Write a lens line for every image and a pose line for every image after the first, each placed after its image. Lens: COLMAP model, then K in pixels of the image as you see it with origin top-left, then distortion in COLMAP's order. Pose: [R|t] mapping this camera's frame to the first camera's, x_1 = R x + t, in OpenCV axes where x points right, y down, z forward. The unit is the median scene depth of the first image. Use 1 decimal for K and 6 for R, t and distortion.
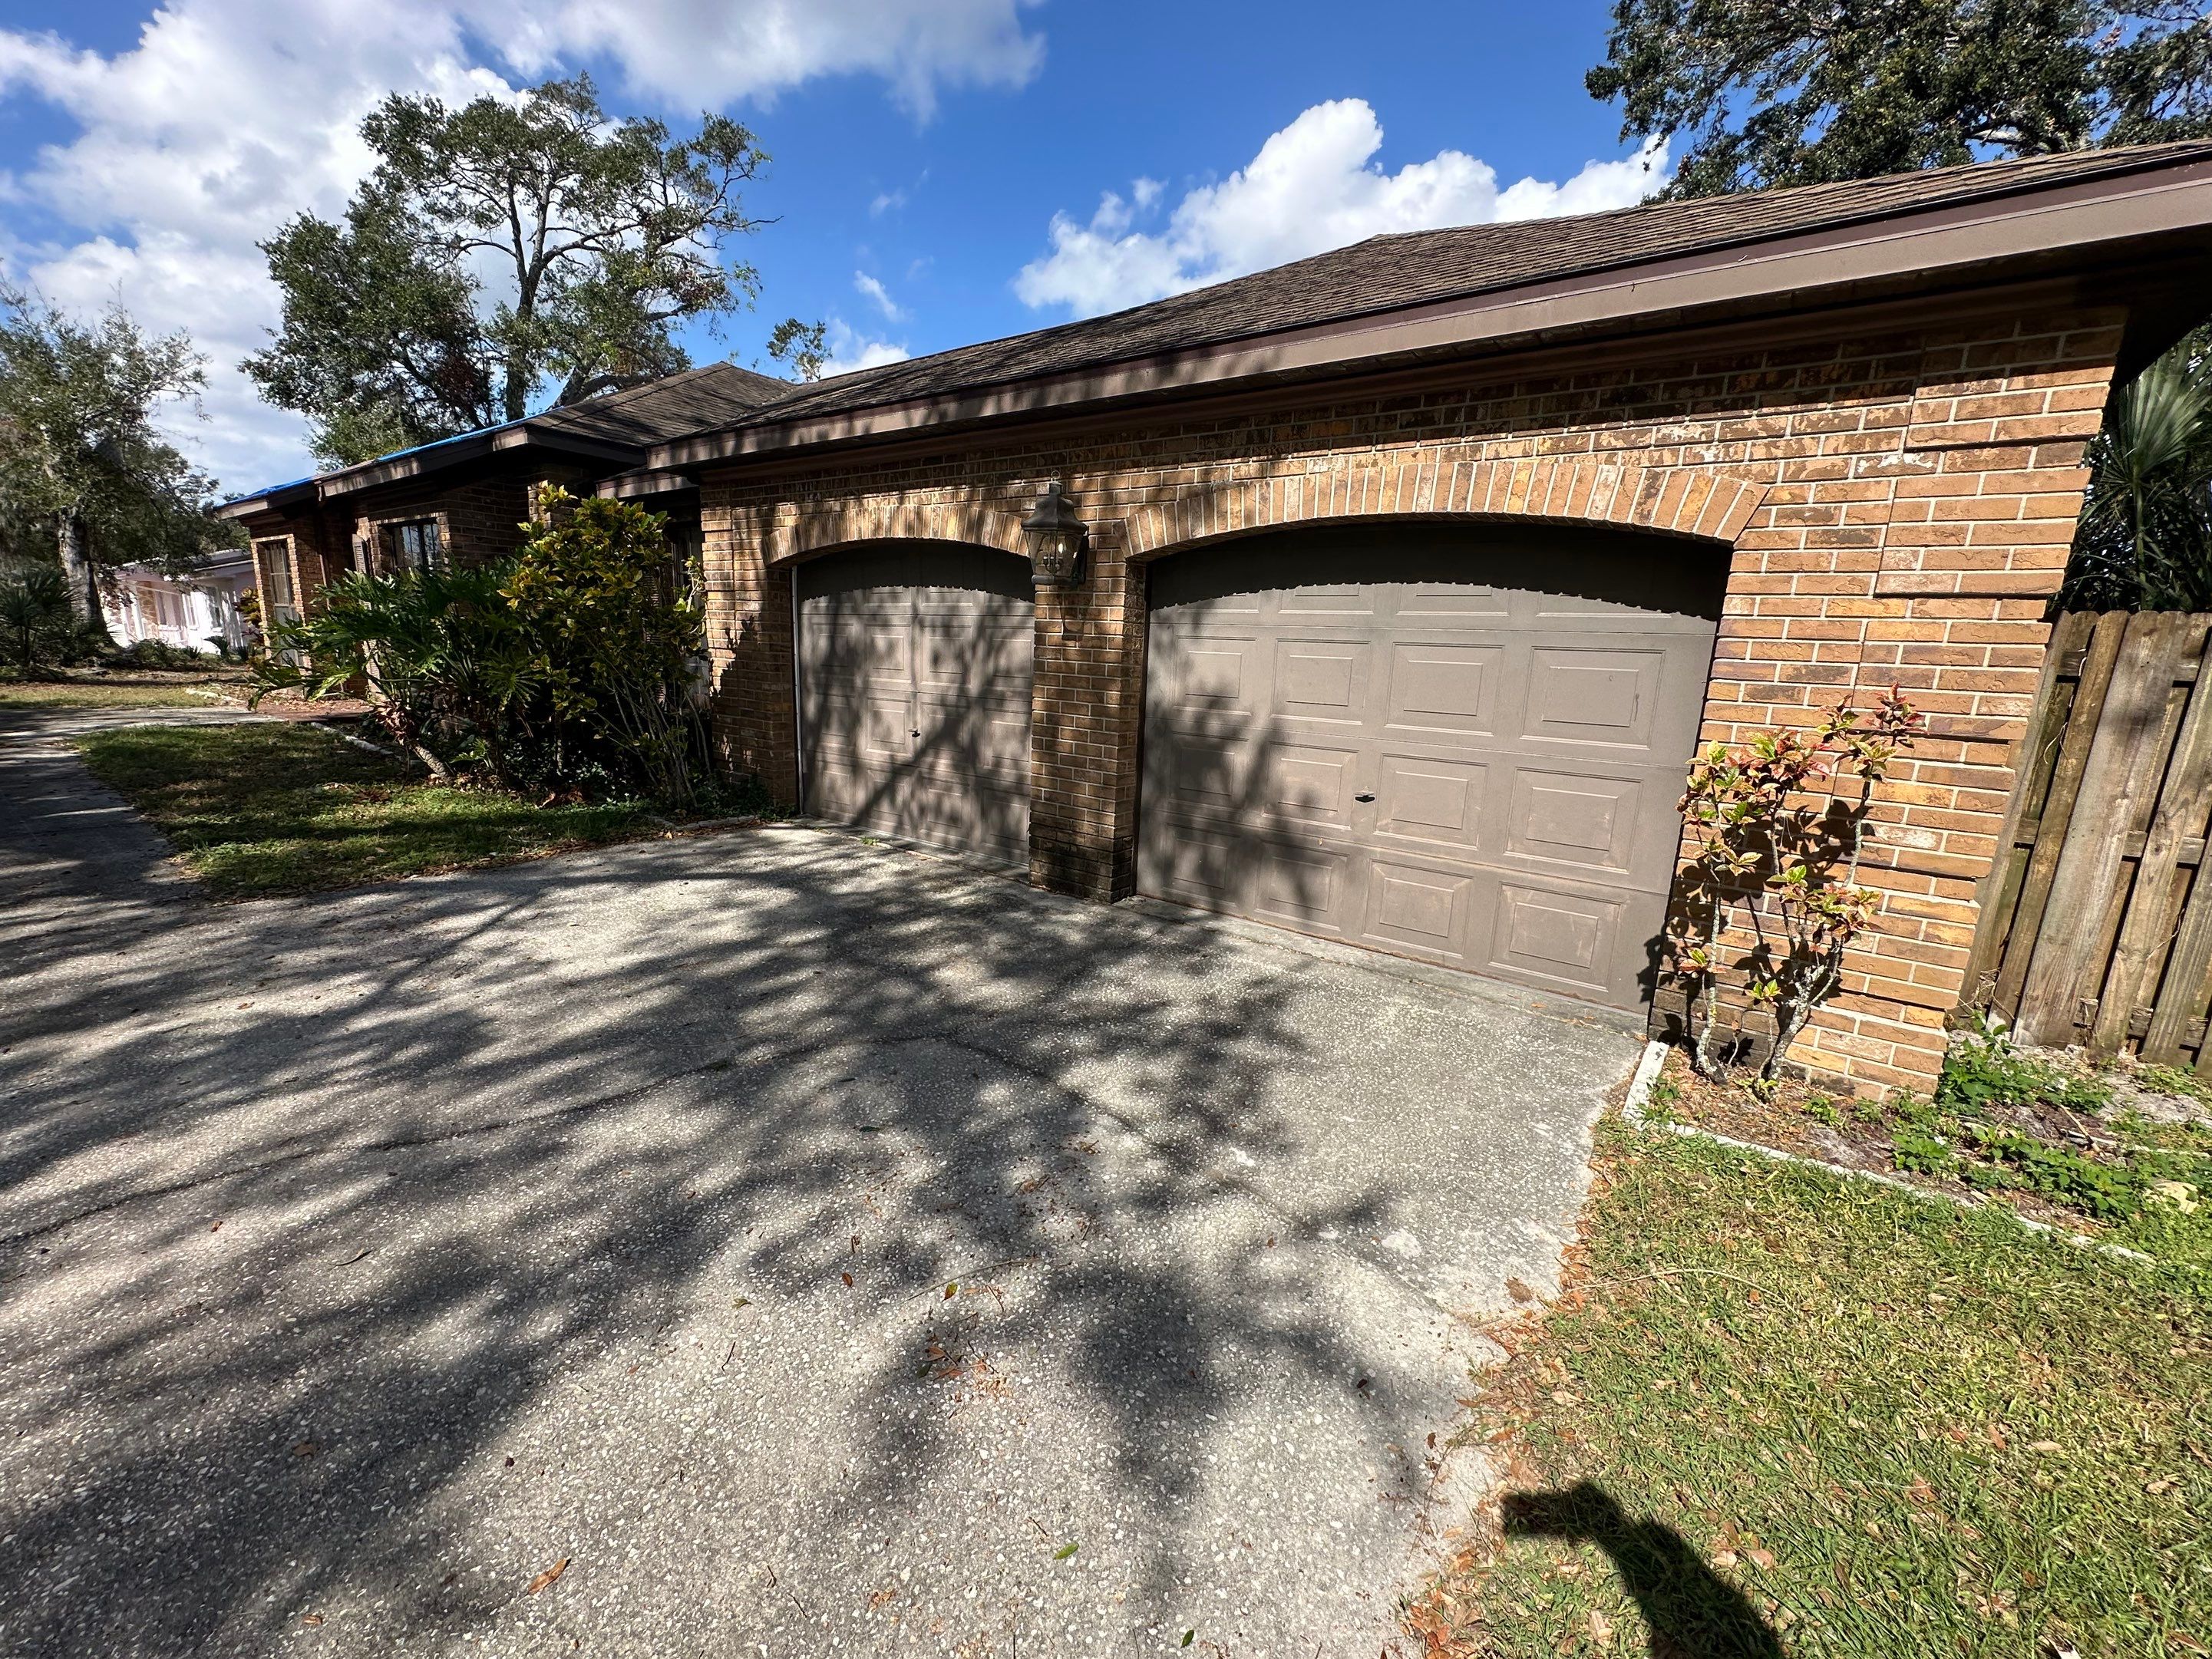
lens RADIAL K [[897.1, 0, 1109.8], [0, 897.1, 828.4], [0, 0, 1]] dist [-0.000207, 0.000131]
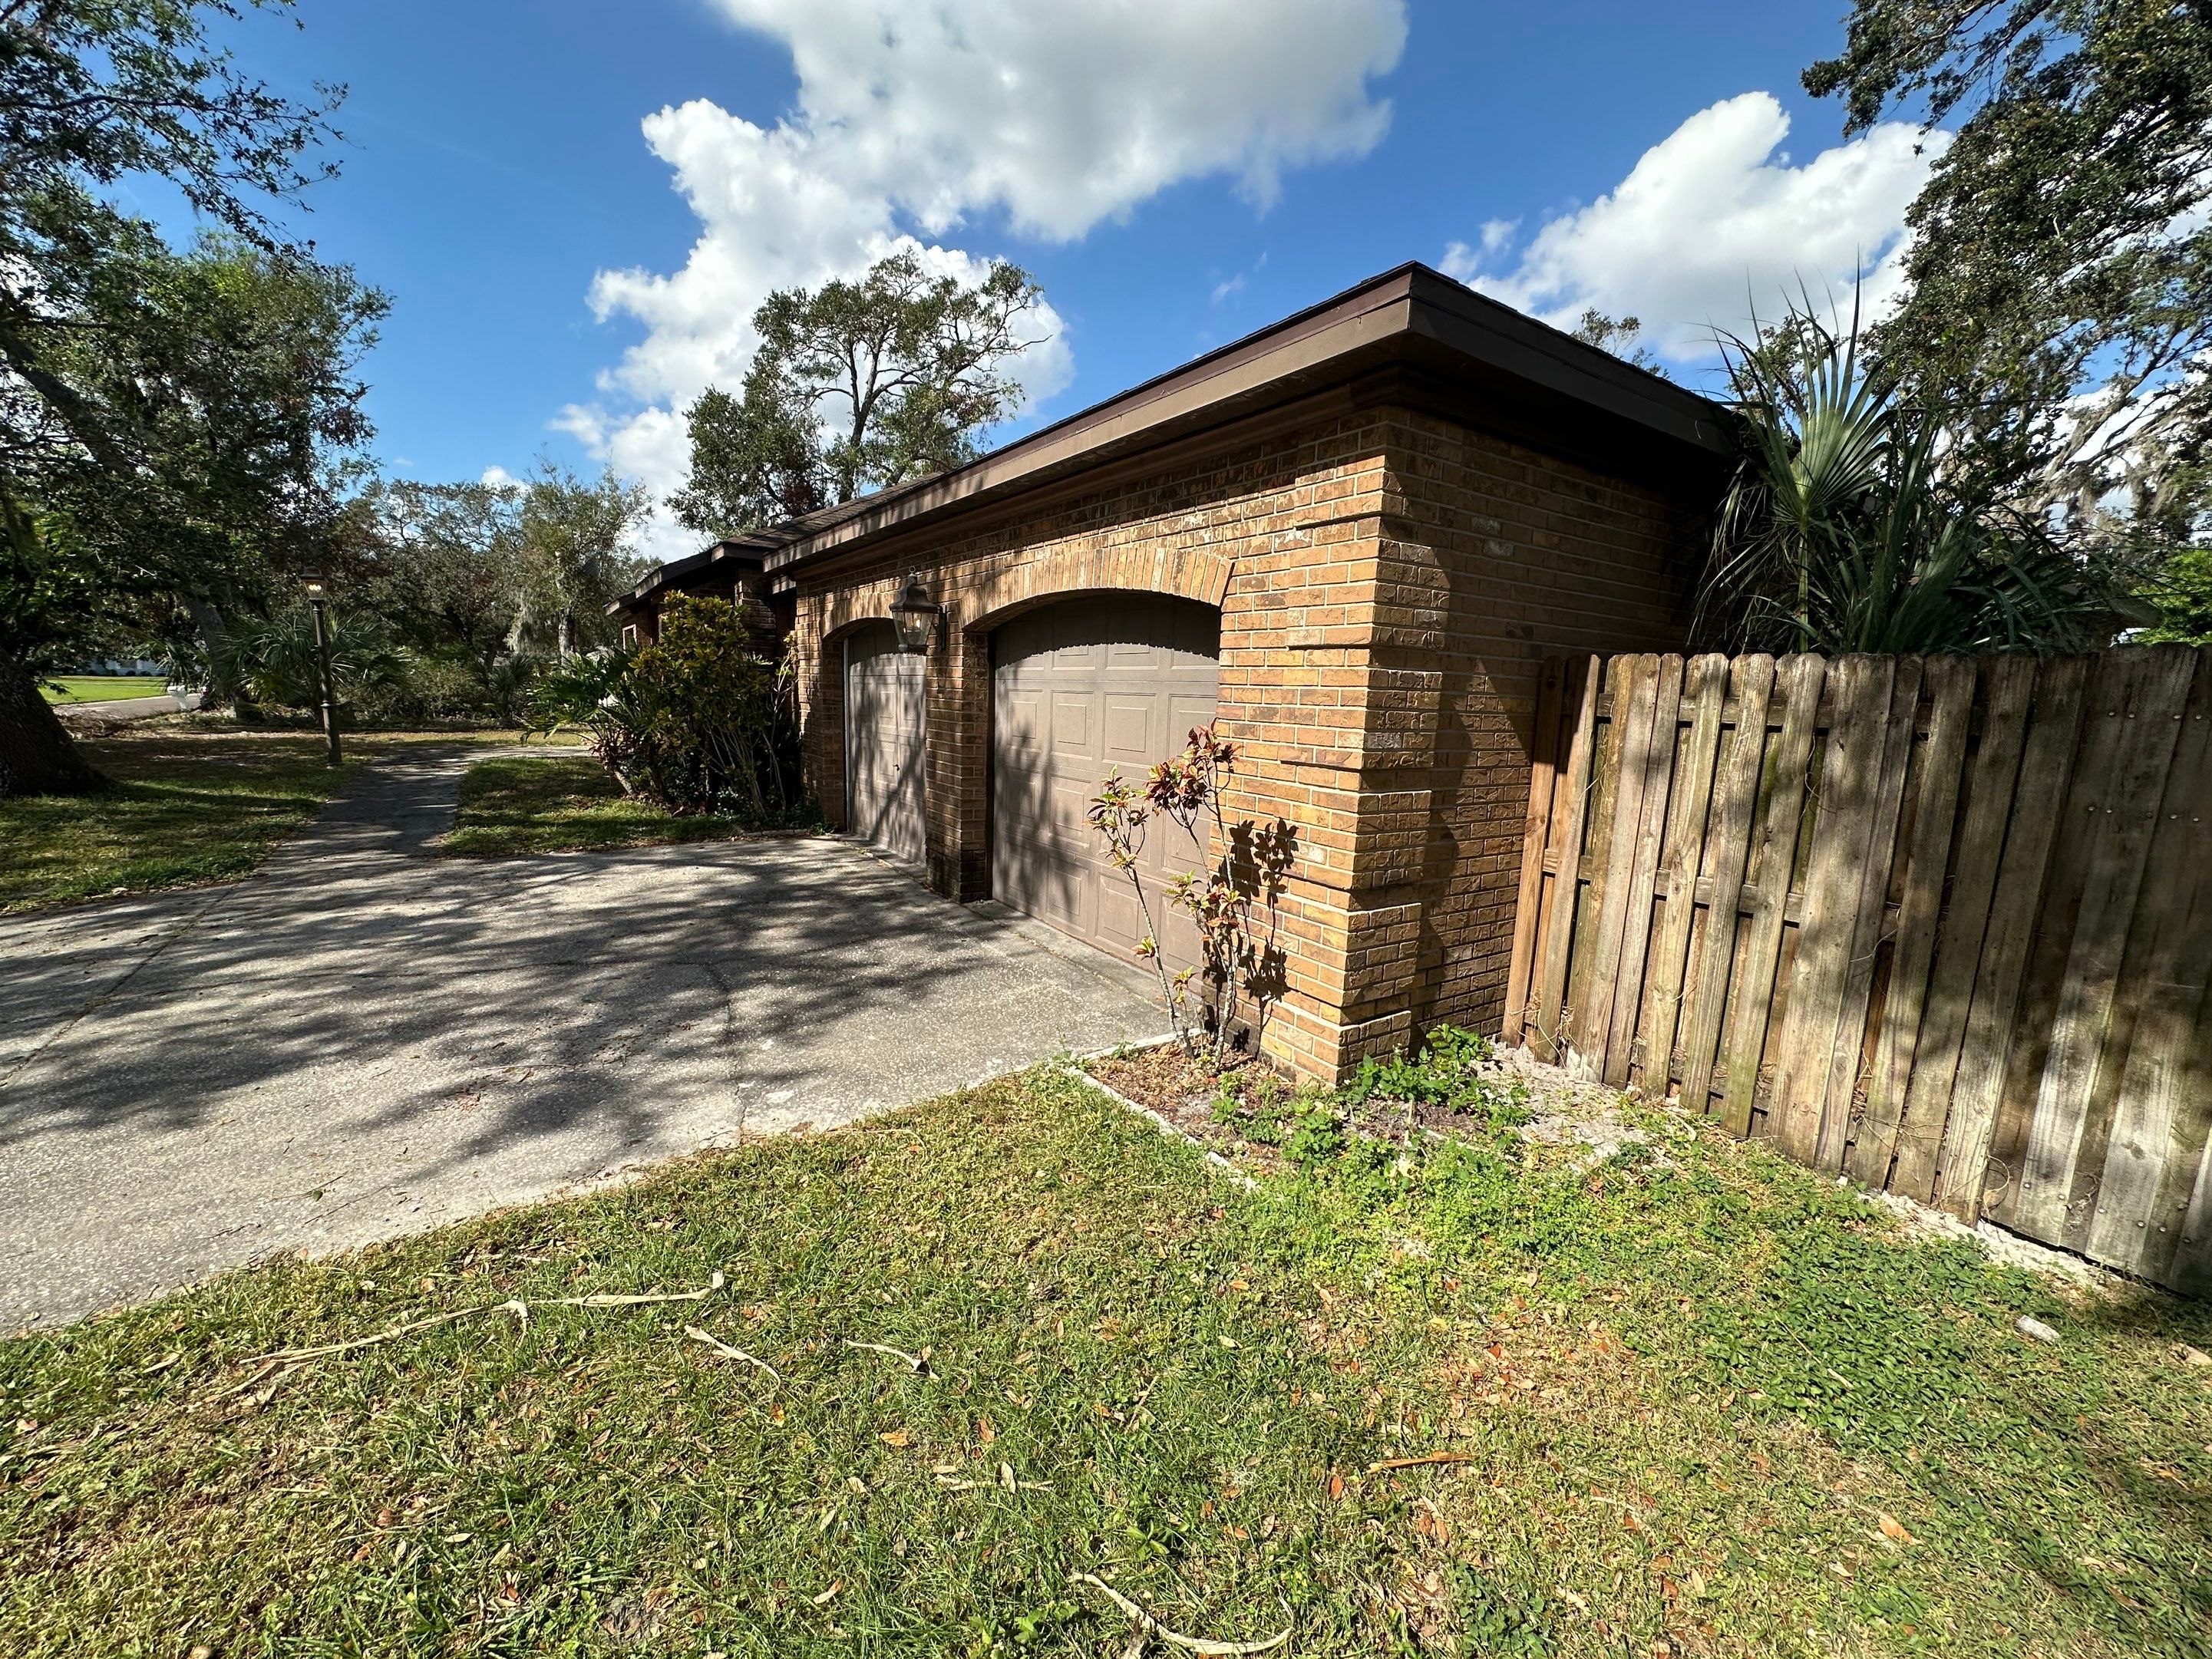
lens RADIAL K [[897.1, 0, 1108.8], [0, 897.1, 831.6], [0, 0, 1]] dist [-0.000207, 0.000131]
pose [[0.939923, 0.043344, -0.338623, 0.651135], [-0.062796, 0.996933, -0.046694, 0.033073], [0.335560, 0.065153, 0.939763, -0.112521]]
